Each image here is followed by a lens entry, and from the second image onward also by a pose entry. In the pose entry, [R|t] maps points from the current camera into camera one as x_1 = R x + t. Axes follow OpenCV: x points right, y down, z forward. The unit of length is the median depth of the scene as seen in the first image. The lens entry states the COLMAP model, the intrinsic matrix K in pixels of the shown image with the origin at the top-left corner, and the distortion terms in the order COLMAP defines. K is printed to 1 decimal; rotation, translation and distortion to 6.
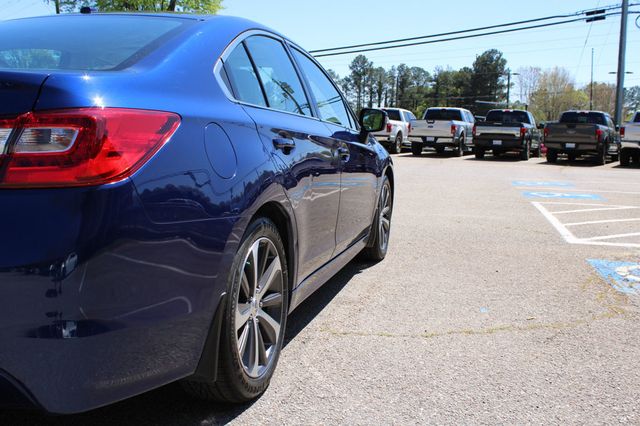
lens RADIAL K [[661.6, 0, 320.0], [0, 661.6, 213.0], [0, 0, 1]] dist [-0.134257, 0.150499]
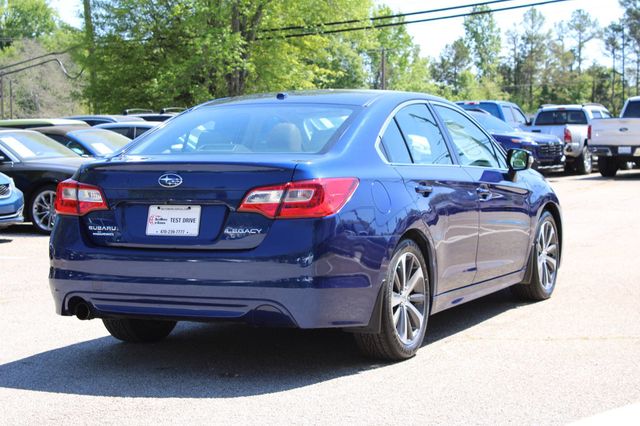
lens RADIAL K [[1322.6, 0, 320.0], [0, 1322.6, 213.0], [0, 0, 1]] dist [0.044217, 0.198100]
pose [[0.982637, -0.023805, -0.184007, 0.259240], [0.011858, 0.997765, -0.065754, 0.135431], [0.185161, 0.062431, 0.980723, -1.912944]]
